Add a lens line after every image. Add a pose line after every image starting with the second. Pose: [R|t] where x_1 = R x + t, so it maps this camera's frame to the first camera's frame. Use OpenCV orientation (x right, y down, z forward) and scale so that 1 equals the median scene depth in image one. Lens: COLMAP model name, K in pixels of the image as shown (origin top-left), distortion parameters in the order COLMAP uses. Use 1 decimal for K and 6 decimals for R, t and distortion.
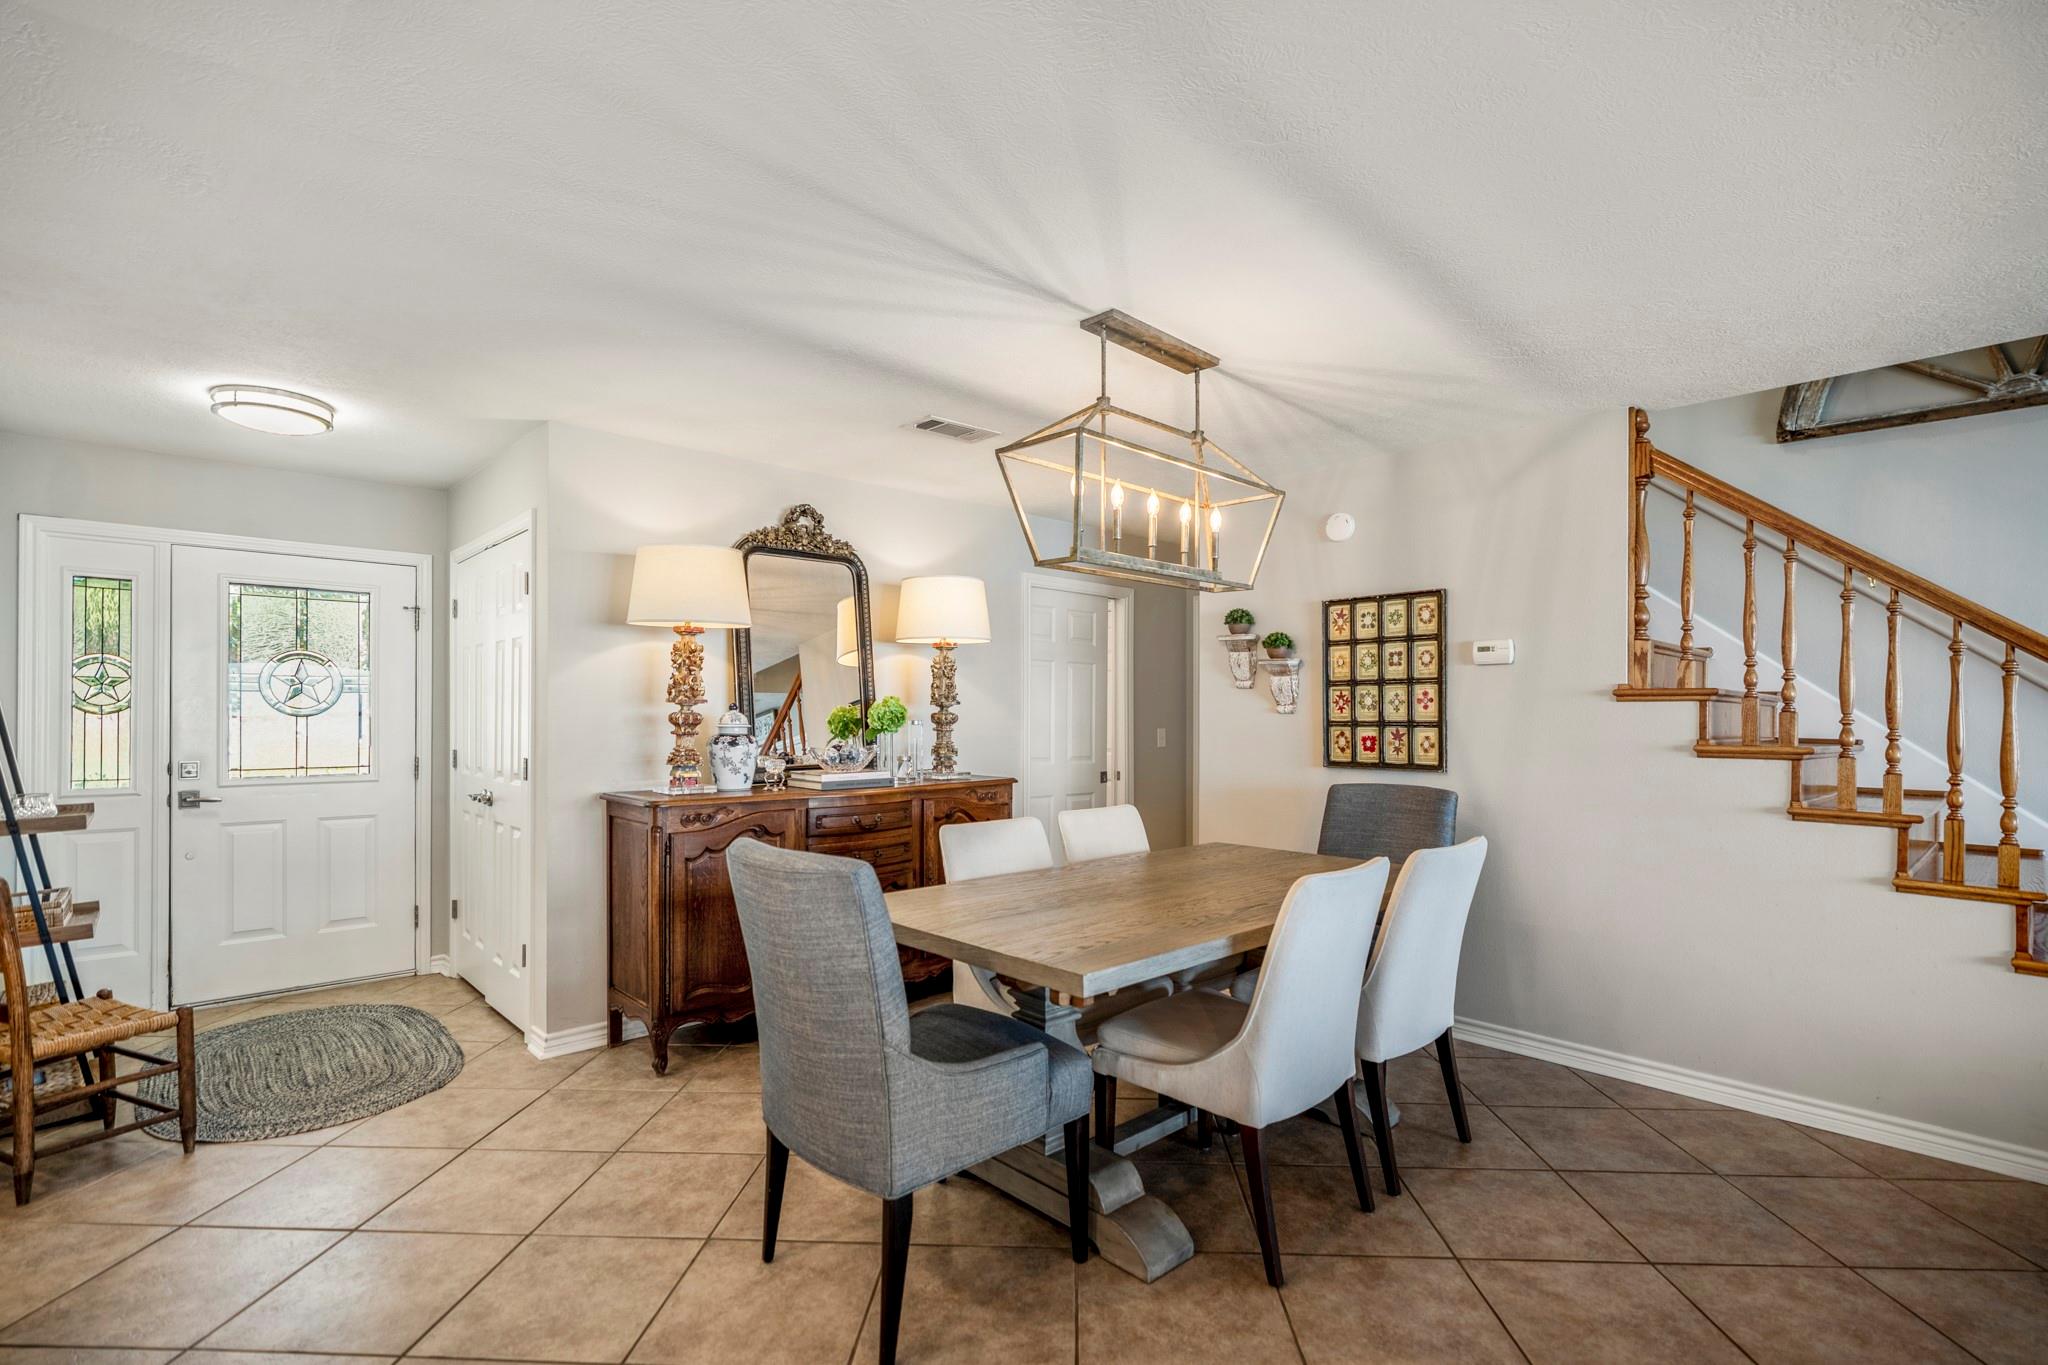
lens RADIAL K [[943.2, 0, 1011.2], [0, 943.2, 719.7], [0, 0, 1]] dist [-0.007568, 0.001369]
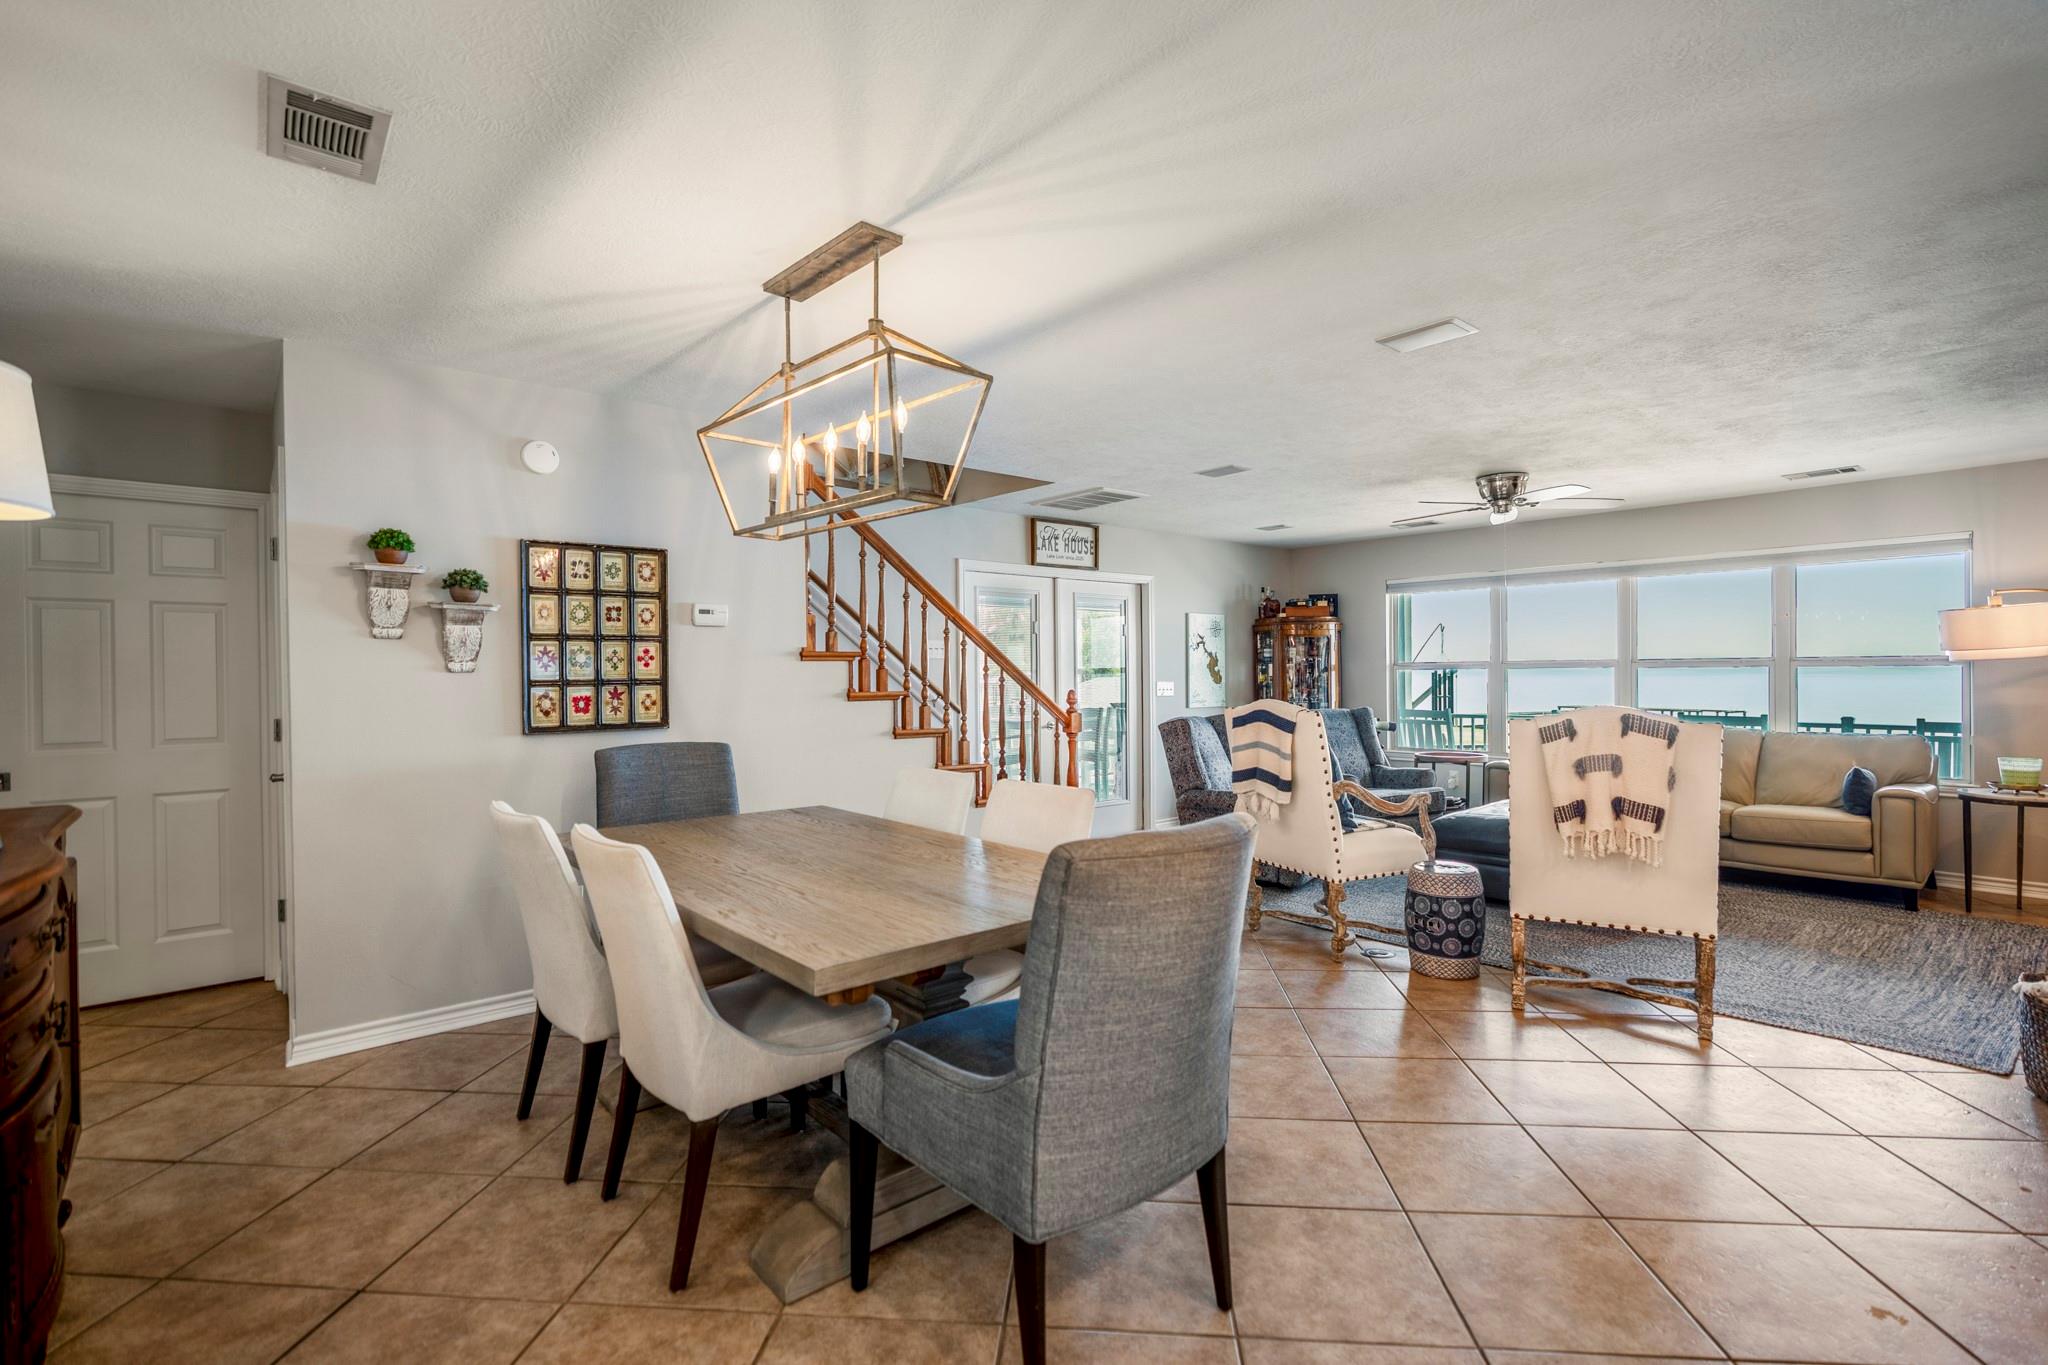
lens RADIAL K [[943.2, 0, 1041.7], [0, 943.2, 681.1], [0, 0, 1]] dist [-0.007568, 0.001369]
pose [[0.027097, -0.011331, 0.999569, -0.527960], [0.014541, 0.999834, 0.010940, -0.000949], [-0.999527, 0.014239, 0.027257, 0.535105]]
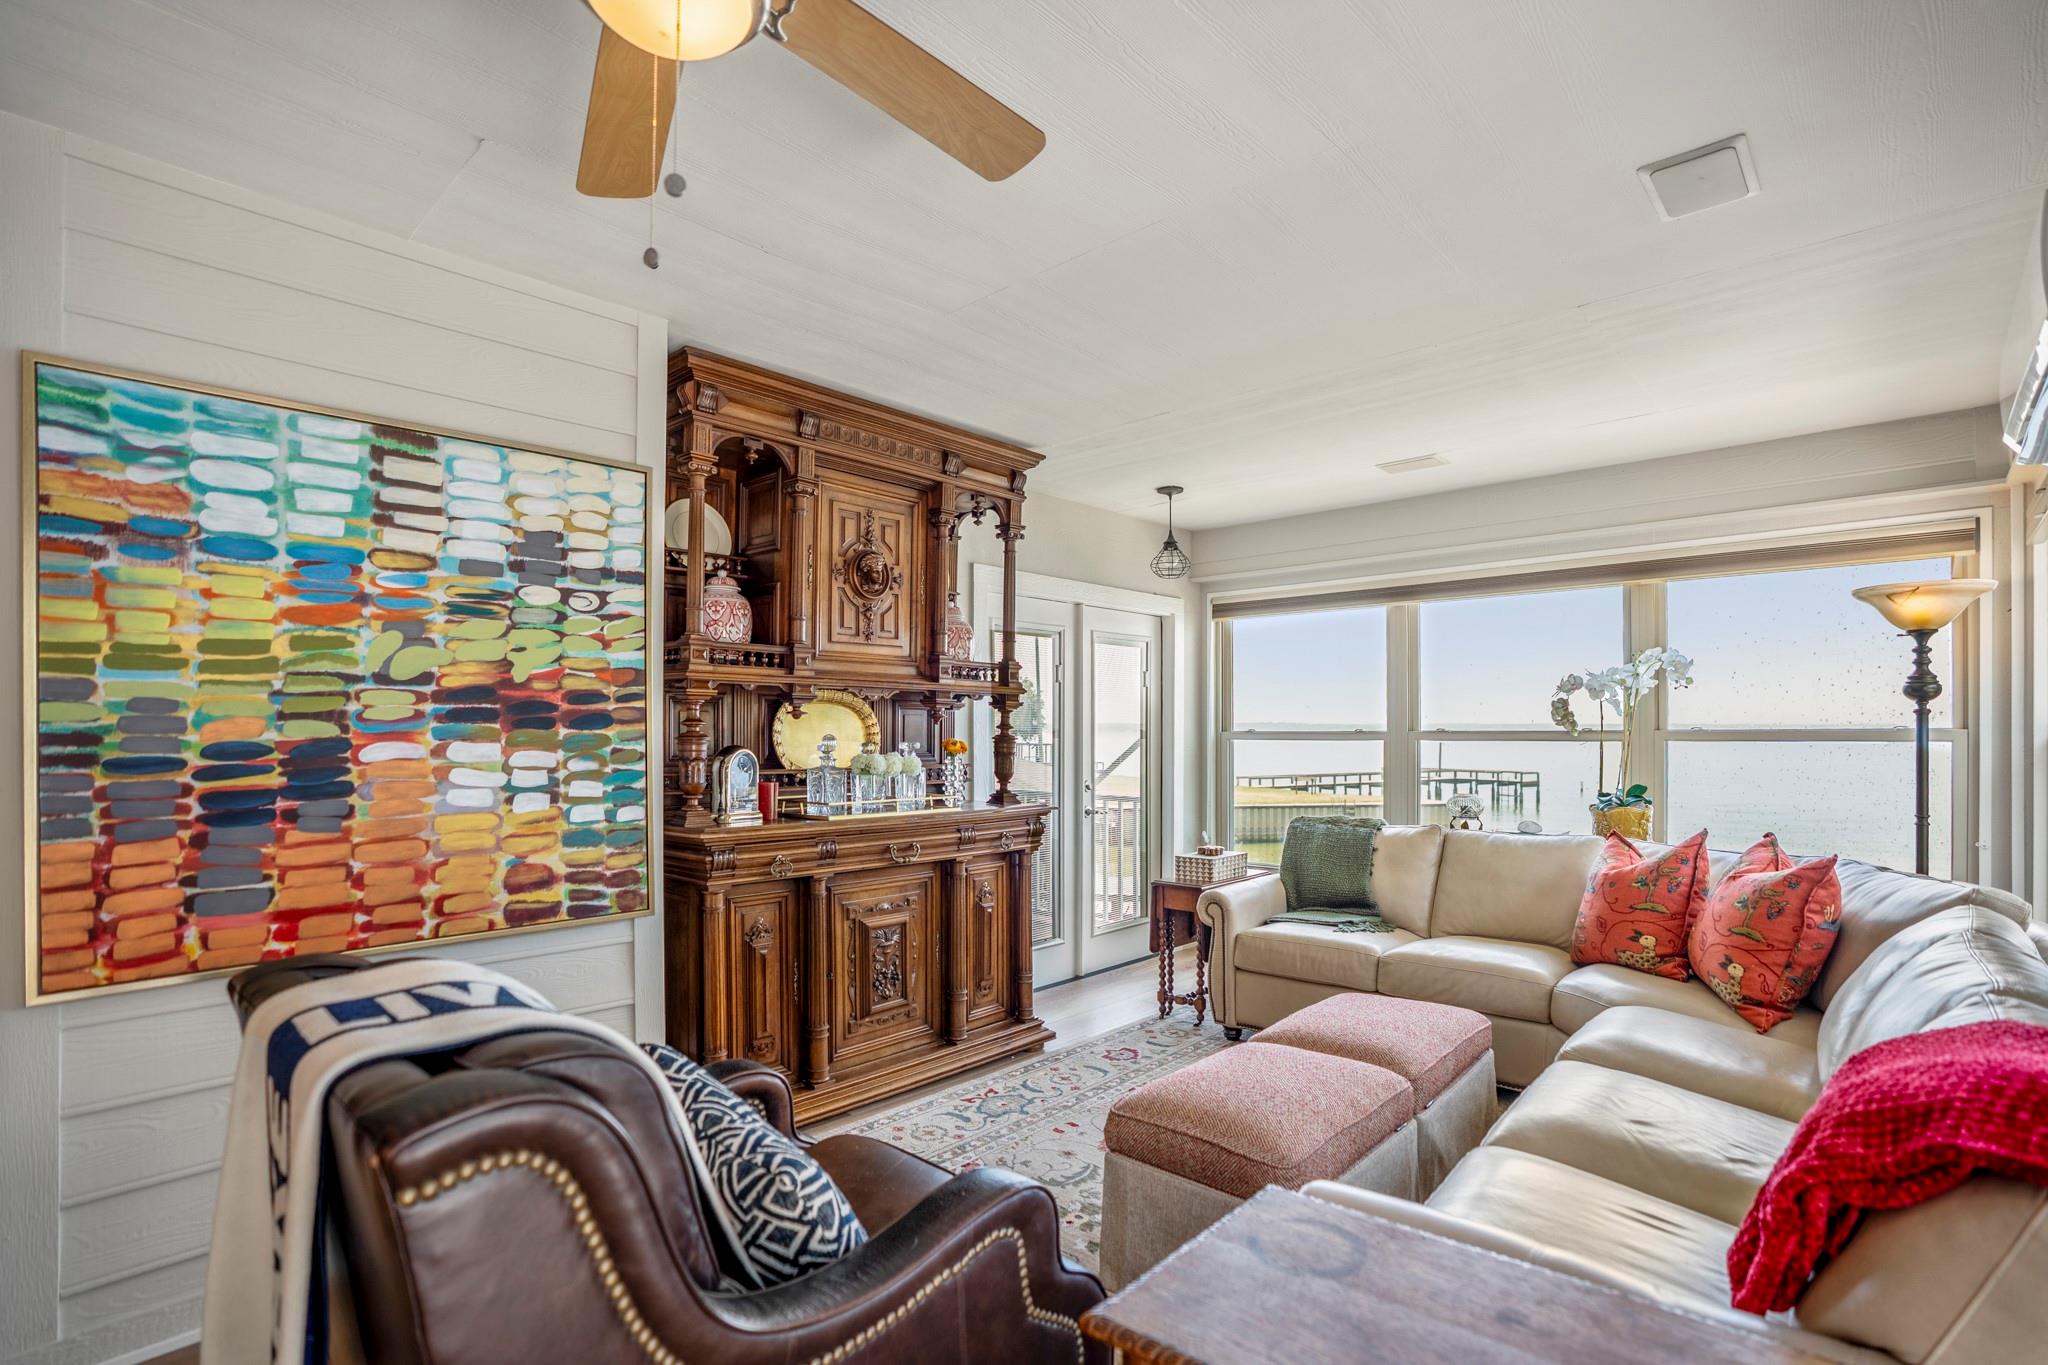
lens RADIAL K [[983.2, 0, 1022.0], [0, 983.2, 729.6], [0, 0, 1]] dist [-0.024517, -0.000270]
pose [[-0.097742, -0.002636, 0.995208, -0.444066], [0.004746, 0.999984, 0.003114, 0.017136], [-0.995200, 0.005028, -0.097728, -0.947756]]
